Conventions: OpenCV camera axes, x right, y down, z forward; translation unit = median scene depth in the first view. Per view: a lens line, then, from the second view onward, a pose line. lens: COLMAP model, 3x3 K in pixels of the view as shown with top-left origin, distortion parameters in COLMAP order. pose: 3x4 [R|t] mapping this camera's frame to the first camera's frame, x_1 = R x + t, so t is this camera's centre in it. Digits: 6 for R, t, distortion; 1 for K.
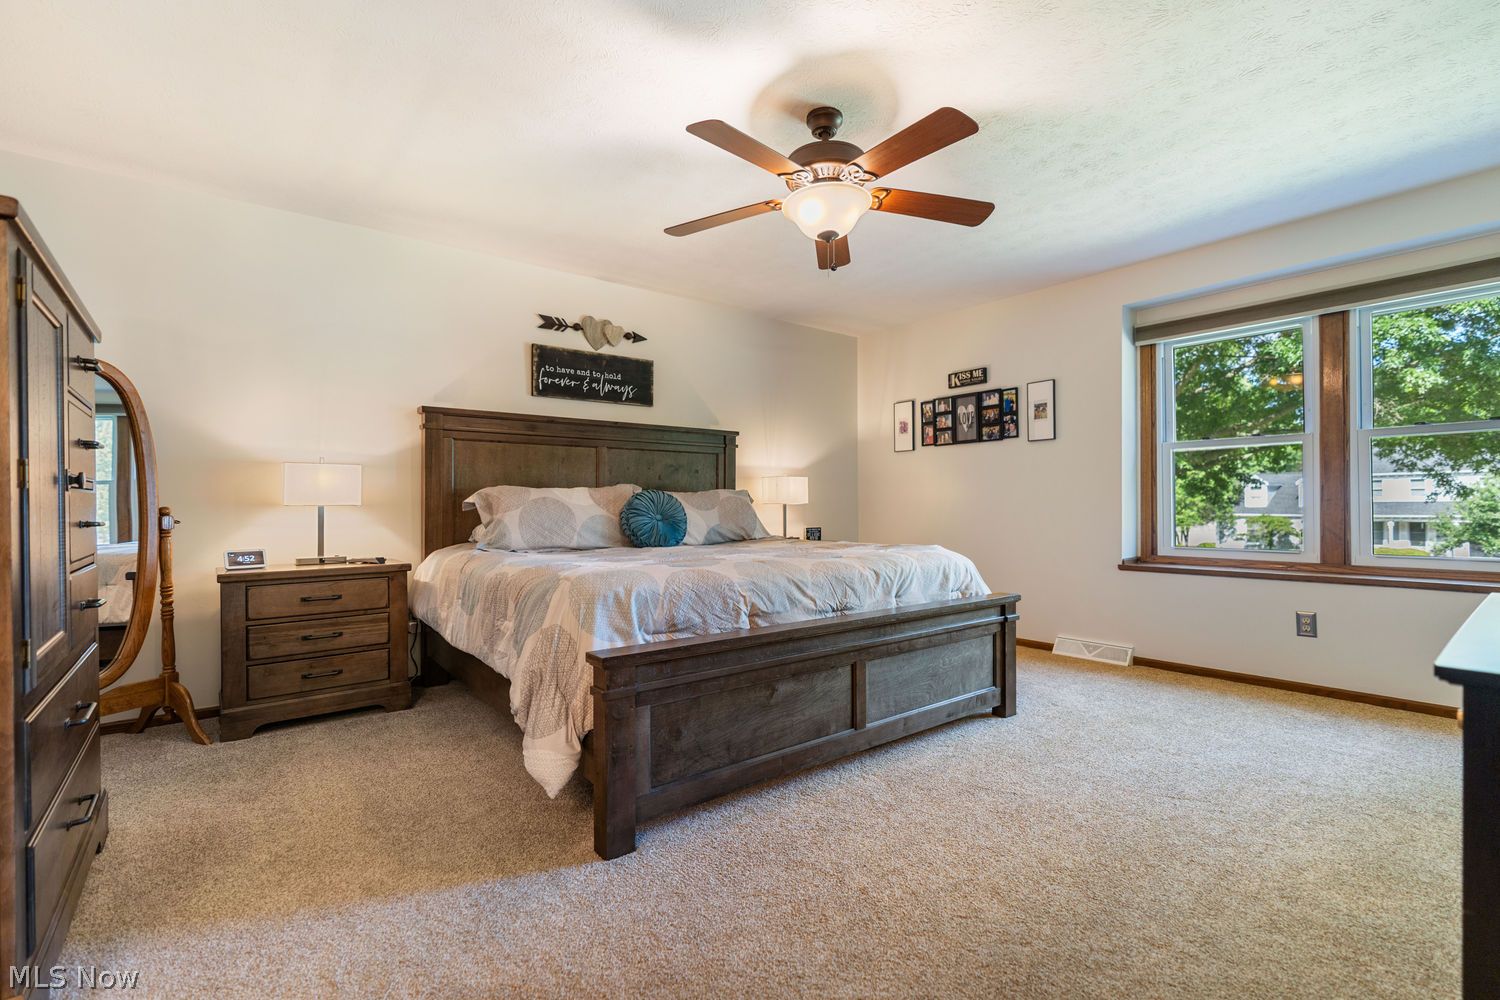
lens RADIAL K [[690.0, 0, 750.6], [0, 690.0, 489.0], [0, 0, 1]] dist [-0.007499, -0.000350]
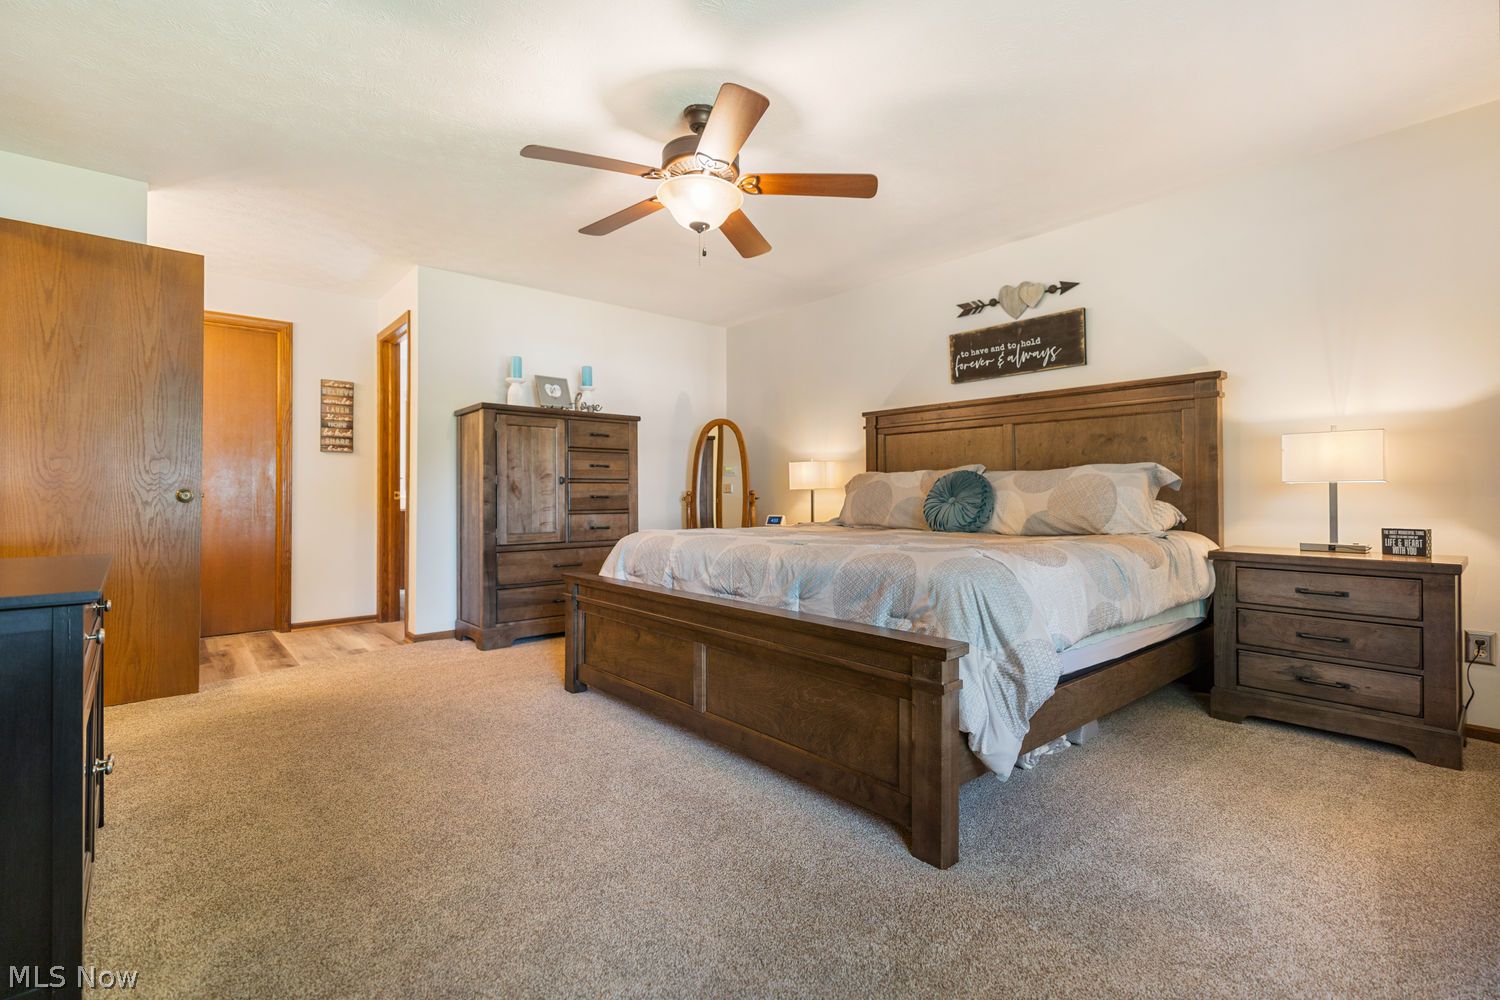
lens RADIAL K [[690.0, 0, 750.6], [0, 690.0, 489.0], [0, 0, 1]] dist [-0.007499, -0.000350]
pose [[0.035298, -0.002403, -0.999374, 0.704559], [0.030581, 0.999531, -0.001324, 0.016806], [0.998909, -0.030515, 0.035355, 0.624280]]
